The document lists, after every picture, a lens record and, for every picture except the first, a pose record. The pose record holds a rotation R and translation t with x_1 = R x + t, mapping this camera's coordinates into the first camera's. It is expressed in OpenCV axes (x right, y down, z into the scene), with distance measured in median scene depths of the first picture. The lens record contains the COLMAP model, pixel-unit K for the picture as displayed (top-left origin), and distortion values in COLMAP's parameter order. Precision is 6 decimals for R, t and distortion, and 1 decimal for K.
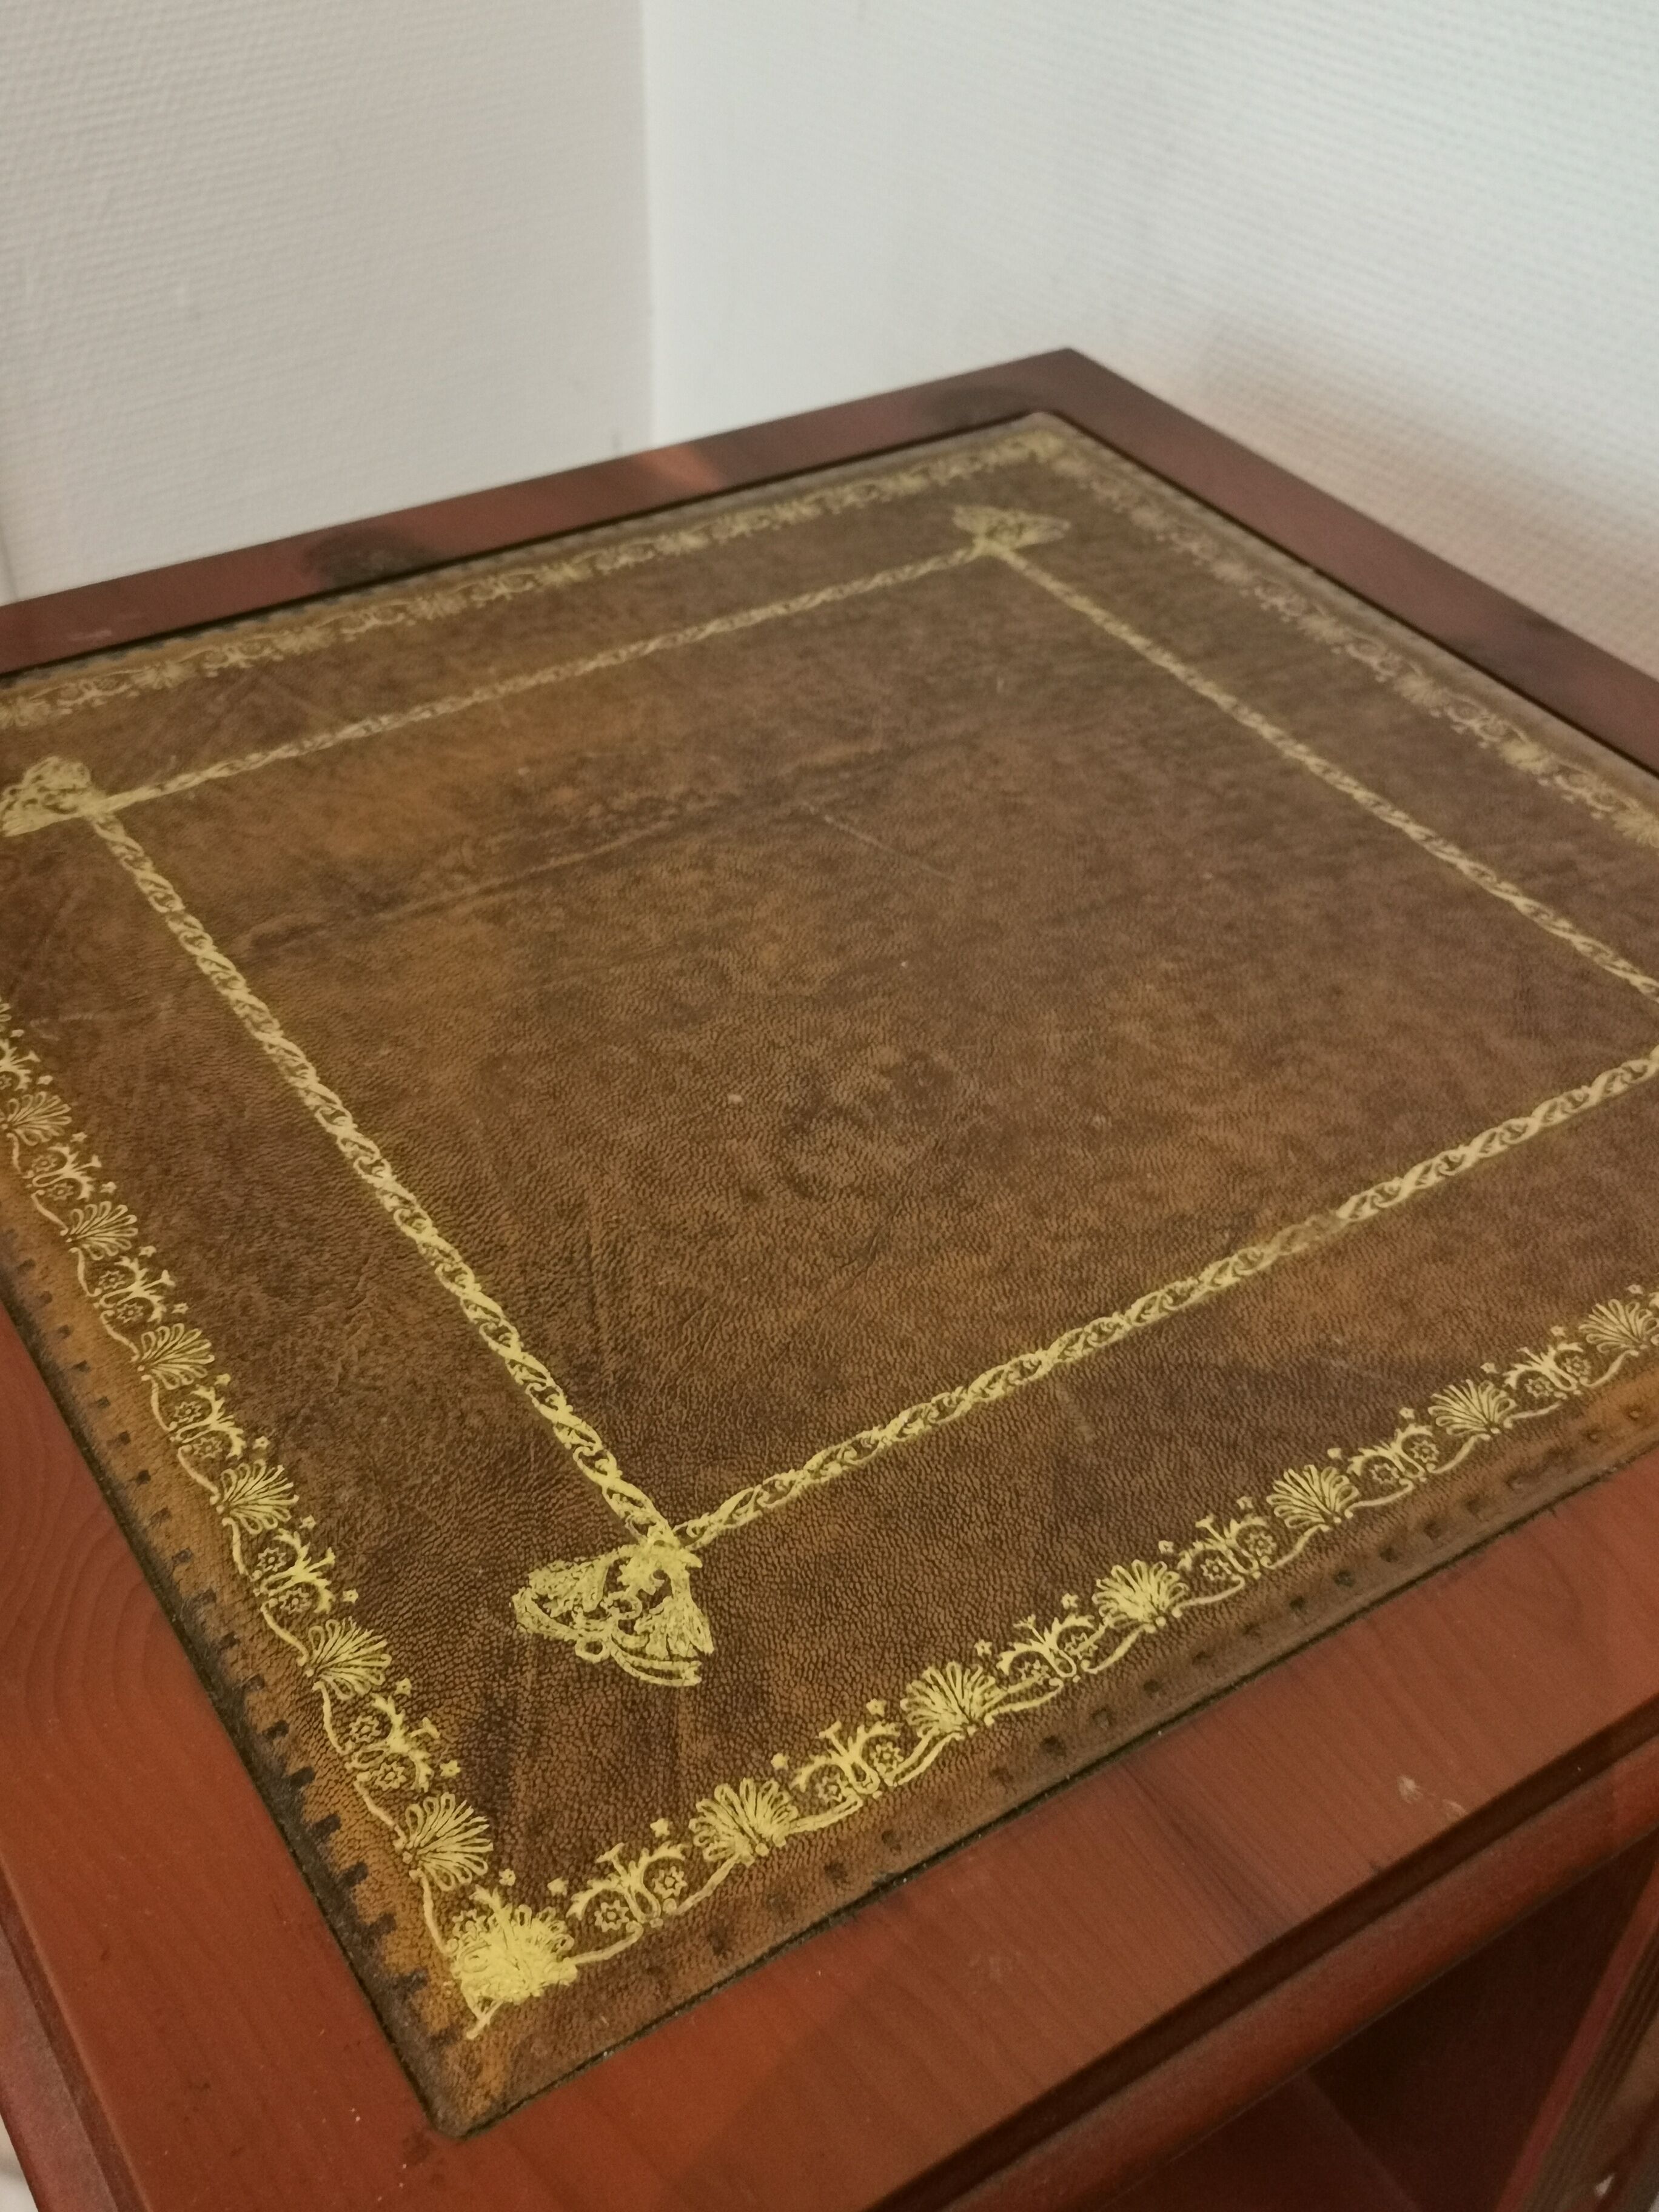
lens RADIAL K [[2320.2, 0, 829.5], [0, 2320.2, 1106.0], [0, 0, 1]] dist [0.039728, -0.089169]
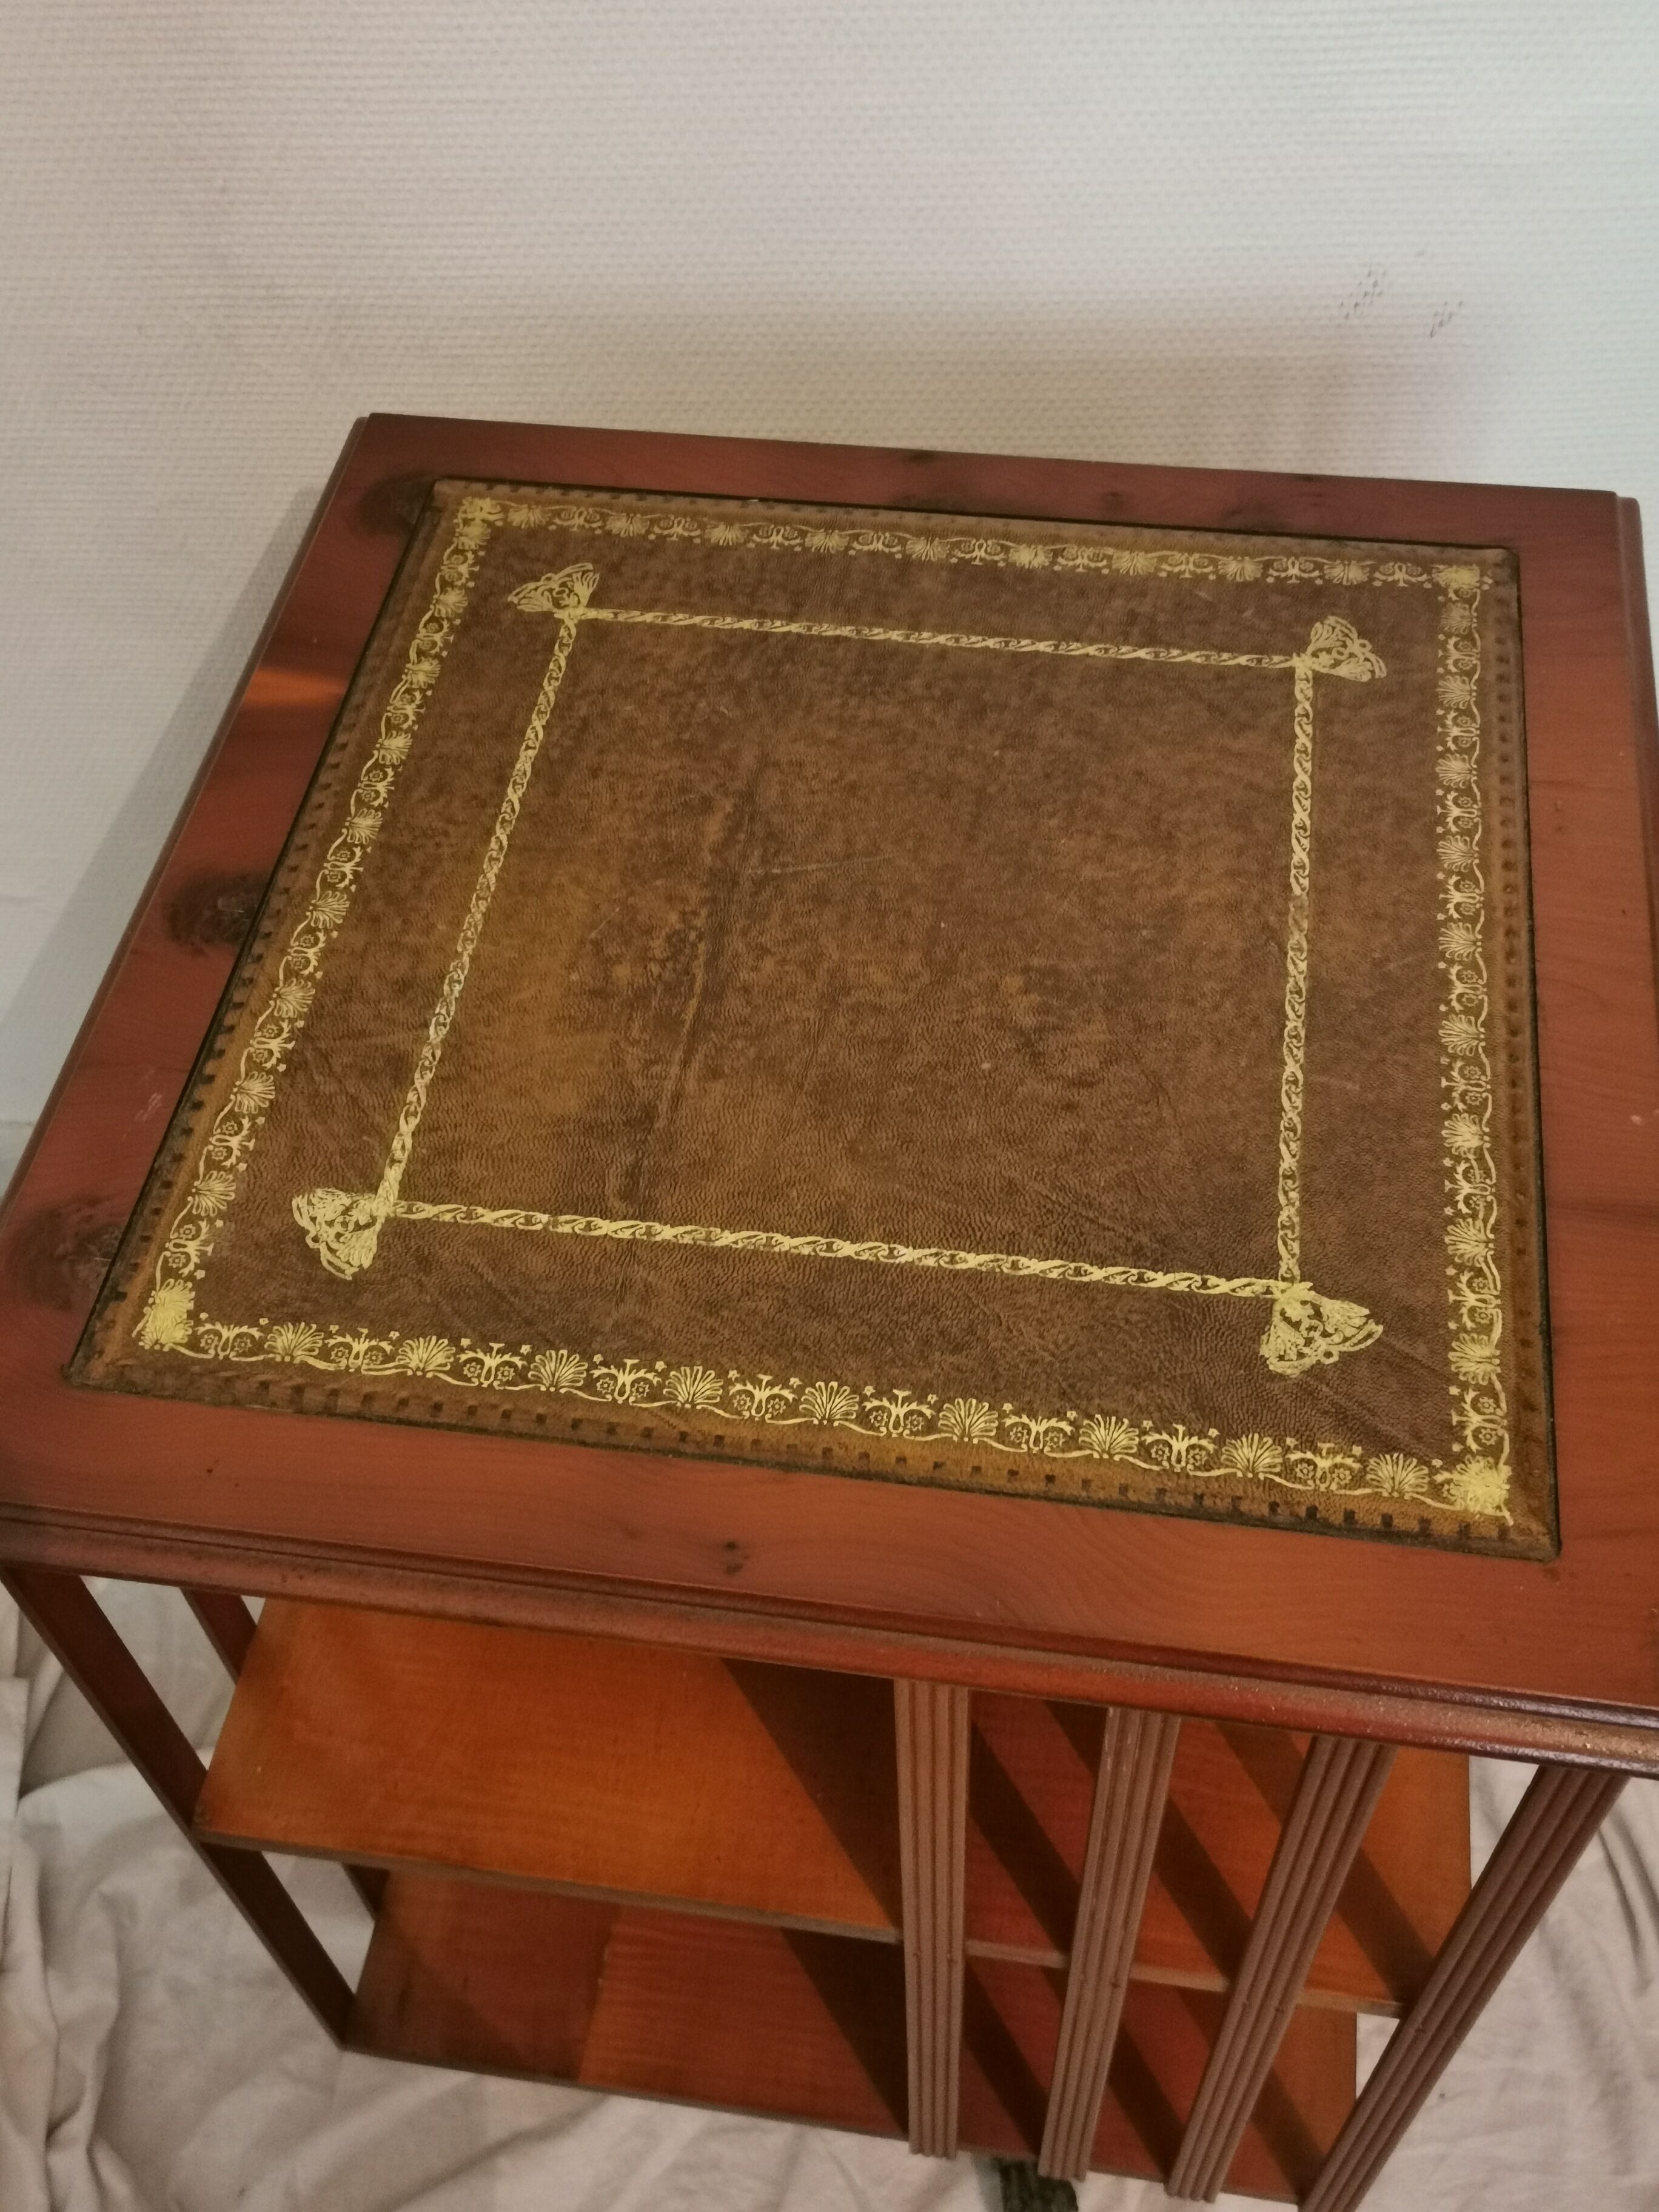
lens RADIAL K [[2320.2, 0, 829.5], [0, 2320.2, 1106.0], [0, 0, 1]] dist [0.039728, -0.089169]
pose [[0.661777, -0.622216, 0.418209, -0.779221], [0.522473, 0.782828, 0.337937, -0.562923], [-0.537656, -0.005136, 0.843149, -0.209464]]
